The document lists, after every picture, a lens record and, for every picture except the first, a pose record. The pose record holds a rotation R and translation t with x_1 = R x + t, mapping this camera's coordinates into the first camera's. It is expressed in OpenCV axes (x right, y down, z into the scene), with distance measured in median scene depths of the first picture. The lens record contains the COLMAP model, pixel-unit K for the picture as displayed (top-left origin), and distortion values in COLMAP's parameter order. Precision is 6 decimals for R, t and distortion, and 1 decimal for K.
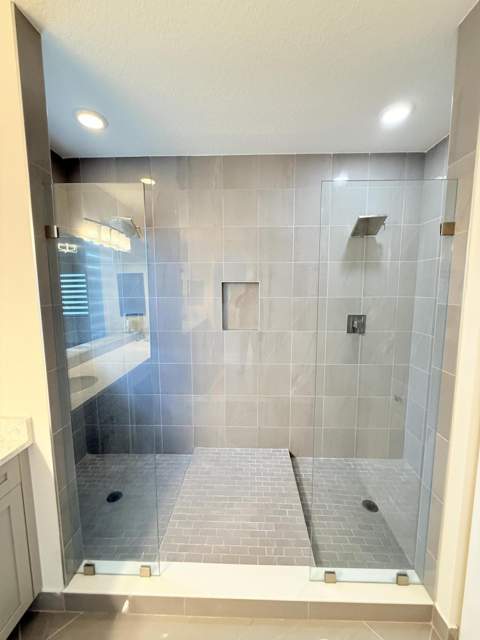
lens RADIAL K [[256.3, 0, 240.2], [0, 256.3, 319.0], [0, 0, 1]] dist [-0.005275, -0.001526]
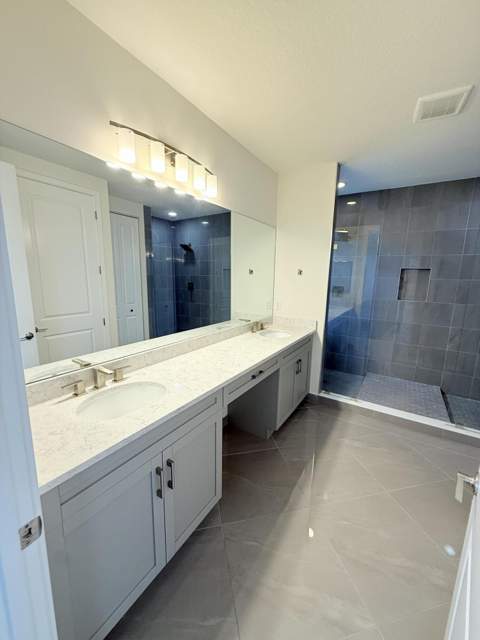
lens RADIAL K [[256.3, 0, 237.8], [0, 256.3, 319.3], [0, 0, 1]] dist [-0.005275, -0.001526]
pose [[0.857391, 0.109440, -0.502896, -0.112064], [-0.081235, 0.993658, 0.077742, 0.122472], [0.508215, -0.025802, 0.860844, -0.854597]]
